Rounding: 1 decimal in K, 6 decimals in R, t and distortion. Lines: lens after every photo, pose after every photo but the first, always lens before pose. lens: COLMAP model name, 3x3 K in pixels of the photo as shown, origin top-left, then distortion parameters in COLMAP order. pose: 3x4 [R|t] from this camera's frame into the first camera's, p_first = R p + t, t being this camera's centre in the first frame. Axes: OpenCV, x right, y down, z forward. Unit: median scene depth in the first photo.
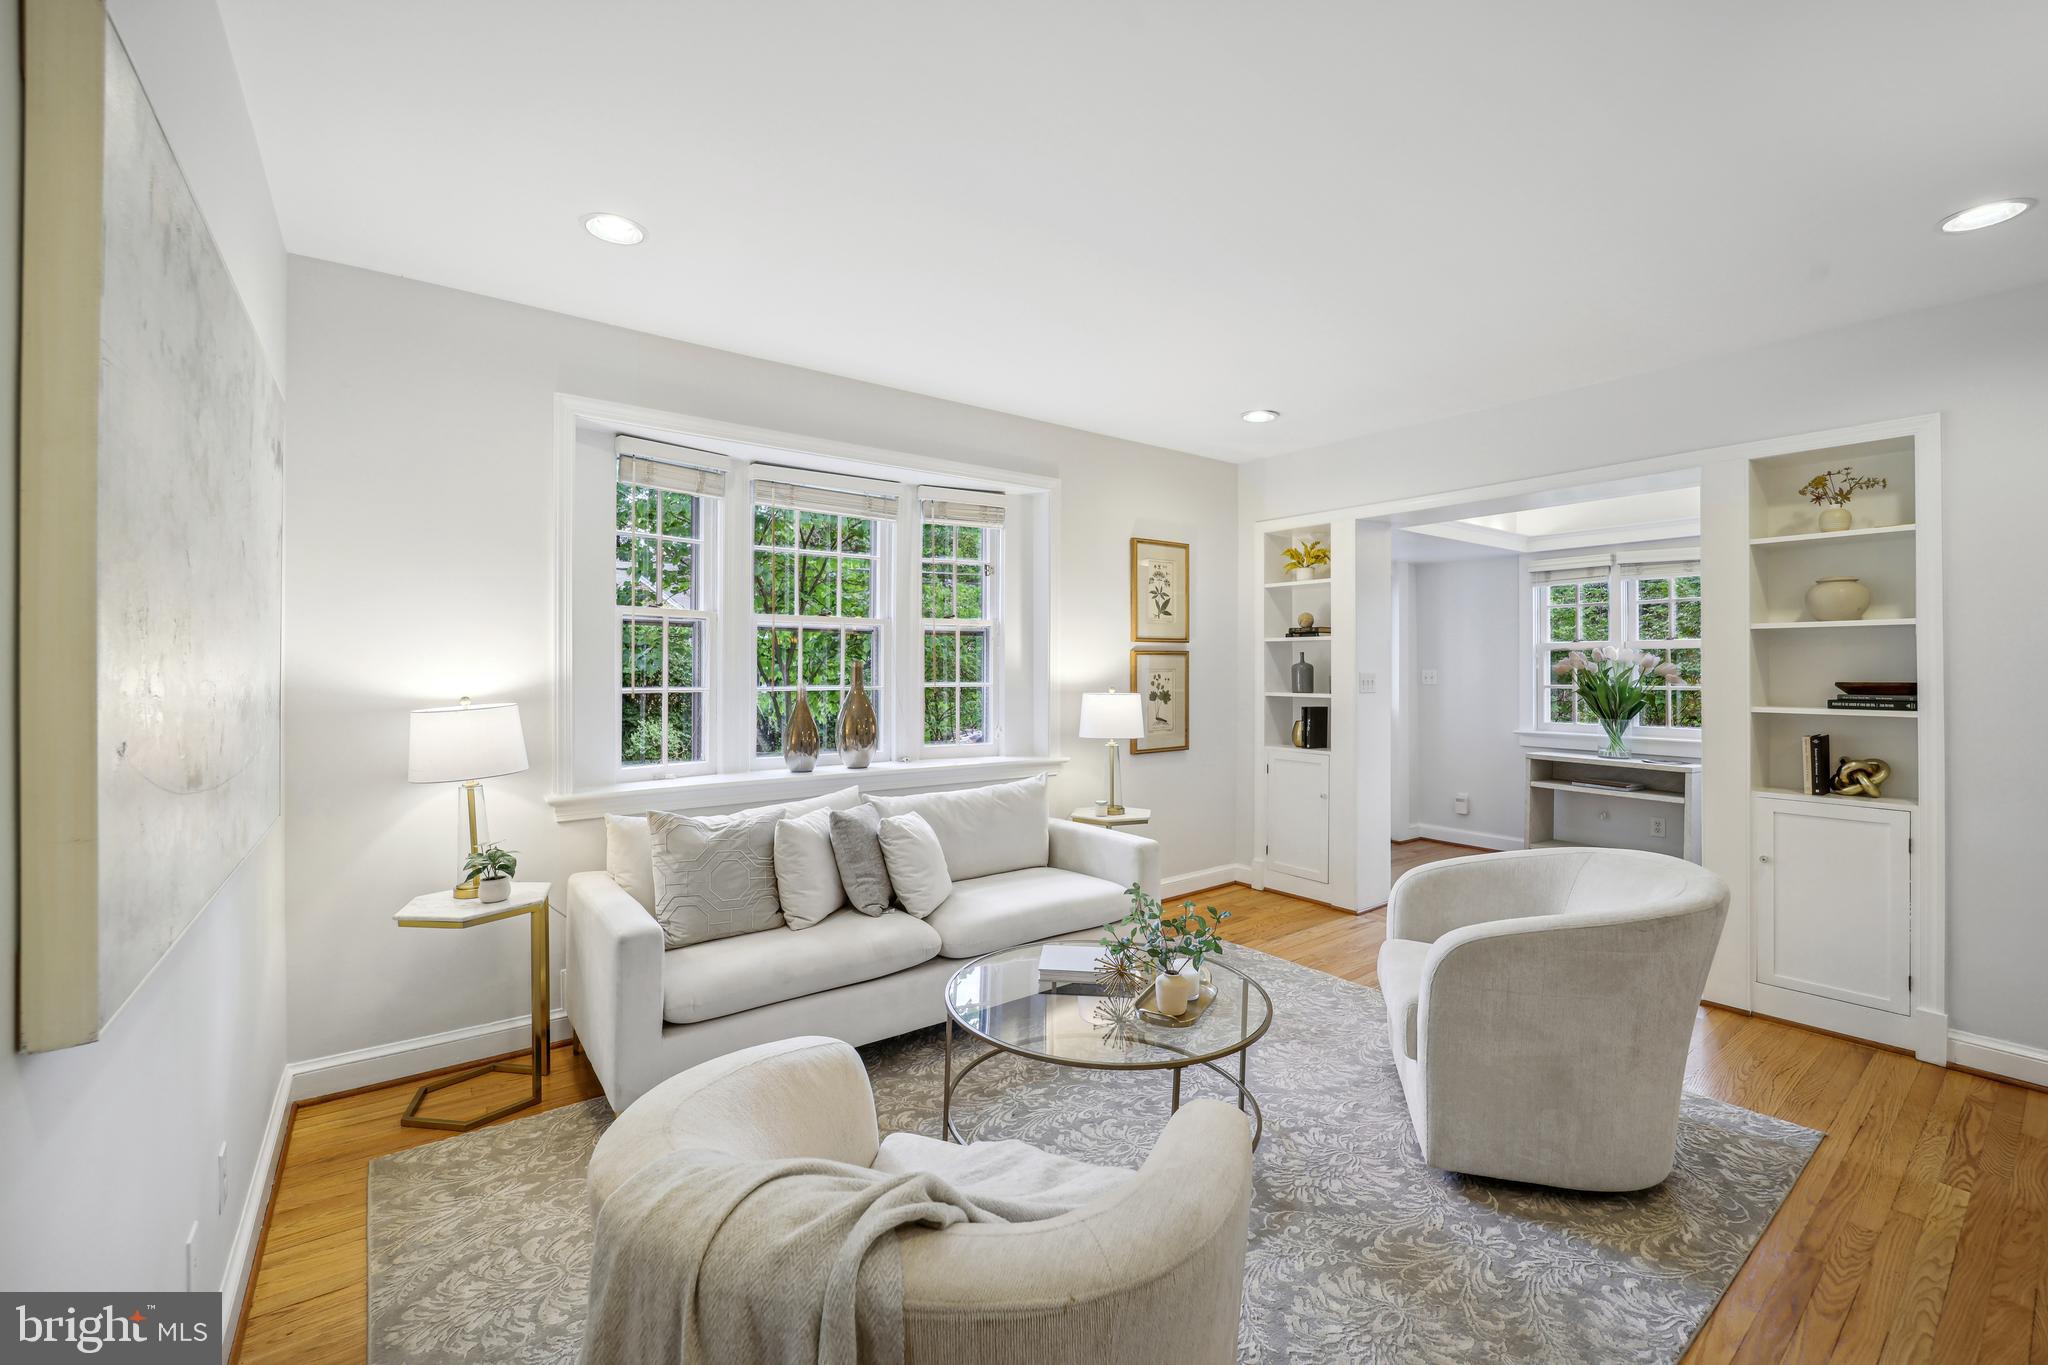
lens RADIAL K [[848.7, 0, 1025.6], [0, 848.7, 670.9], [0, 0, 1]] dist [-0.000862, -0.000031]
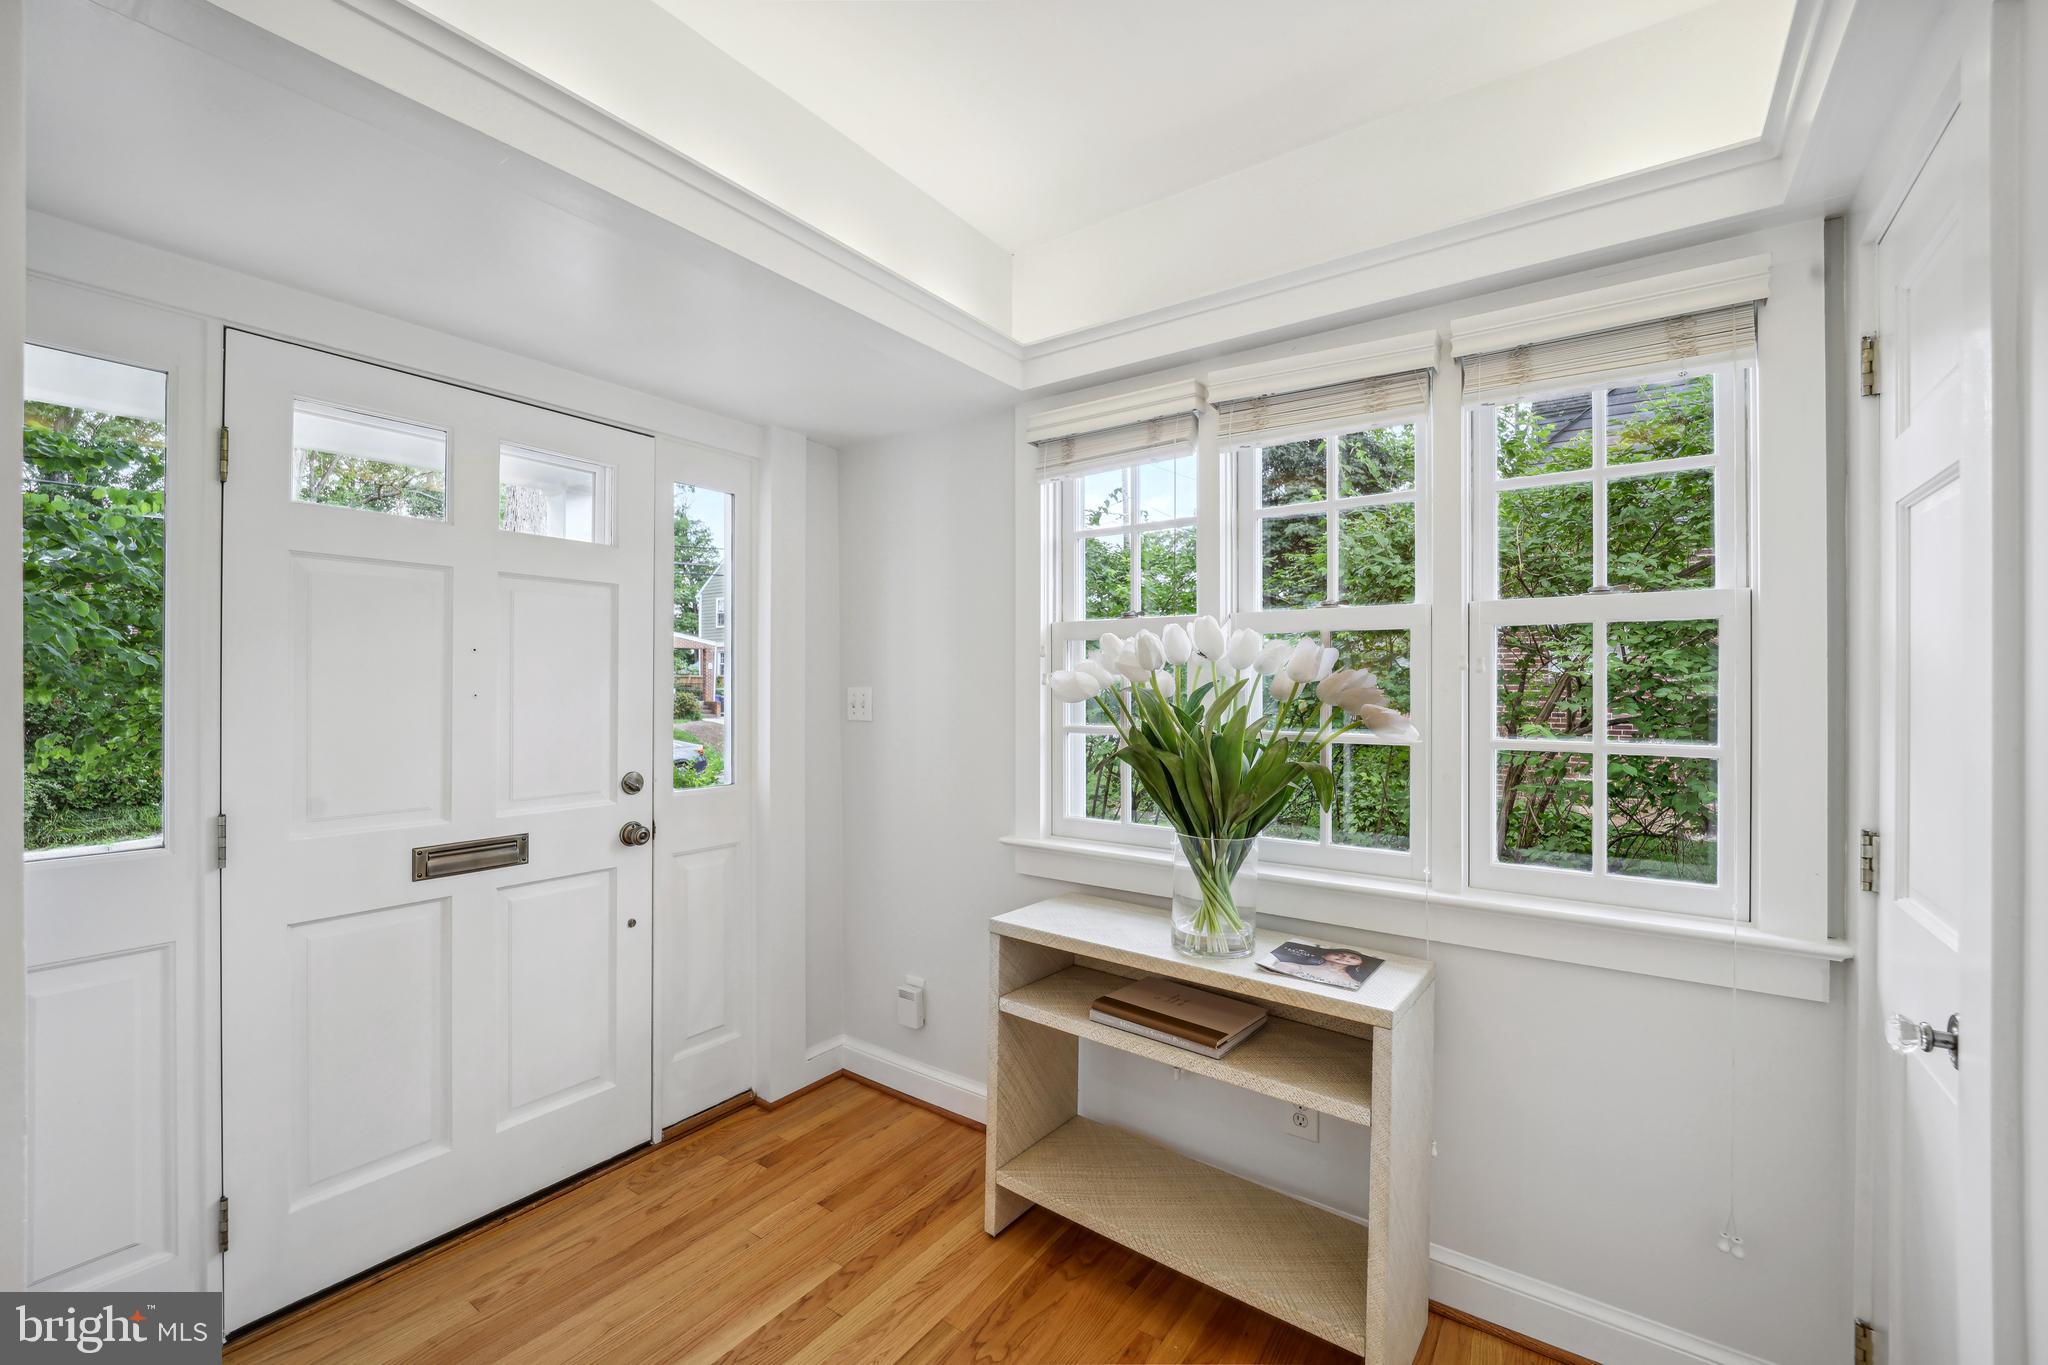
lens RADIAL K [[826.7, 0, 1024.0], [0, 826.7, 682.5], [0, 0, 1]] dist [-0.022388, -0.000214]
pose [[0.958666, 0.004685, 0.284495, 0.504305], [-0.005158, 0.999986, 0.000915, -0.005080], [-0.284487, -0.002345, 0.958677, 0.659998]]
